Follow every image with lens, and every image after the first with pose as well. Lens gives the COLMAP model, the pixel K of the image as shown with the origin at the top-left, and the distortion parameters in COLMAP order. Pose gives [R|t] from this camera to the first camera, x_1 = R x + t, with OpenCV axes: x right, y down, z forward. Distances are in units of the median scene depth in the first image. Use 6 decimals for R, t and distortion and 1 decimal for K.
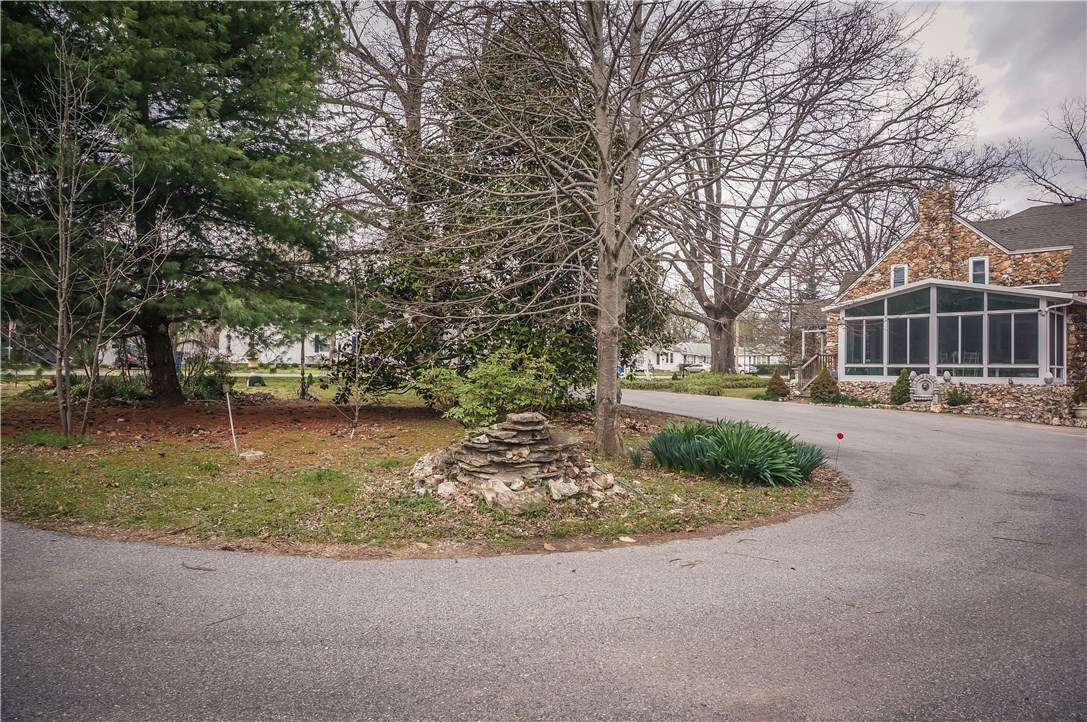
lens RADIAL K [[728.9, 0, 543.5], [0, 728.9, 361.0], [0, 0, 1]] dist [-0.036965, 0.002558]
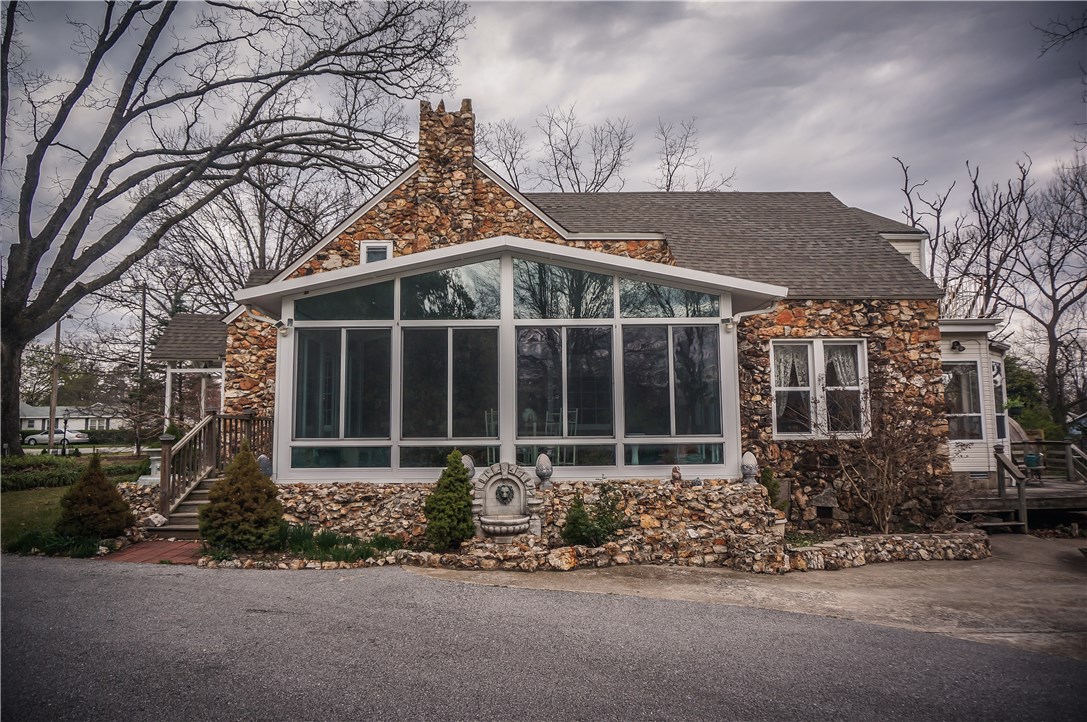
lens RADIAL K [[709.2, 0, 543.5], [0, 709.2, 361.0], [0, 0, 1]] dist [-0.023629, 0.002689]
pose [[0.661700, 0.058585, 0.747476, 0.227449], [0.007578, 0.996369, -0.084801, -0.004654], [-0.749730, 0.061777, 0.658854, 0.669531]]
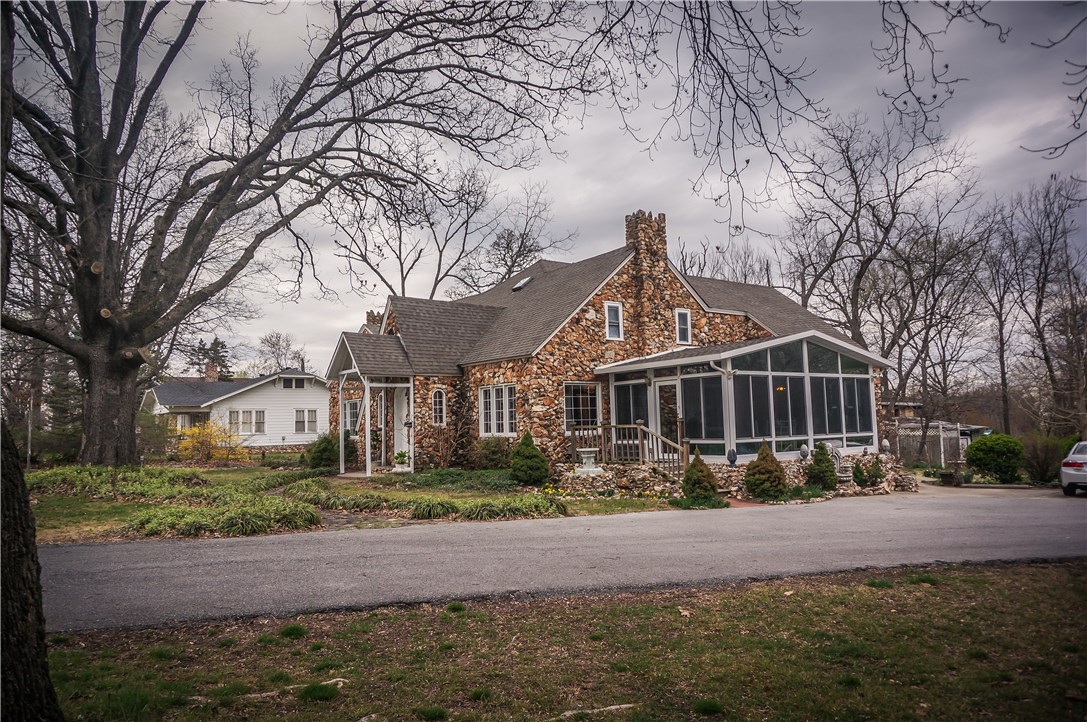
lens RADIAL K [[744.1, 0, 546.4], [0, 744.1, 352.4], [0, 0, 1]] dist [-0.031217, 0.004350]
pose [[0.123196, 0.086330, 0.988620, -0.310612], [0.015255, 0.995927, -0.088869, -0.017082], [-0.992265, 0.026030, 0.121377, 1.124391]]
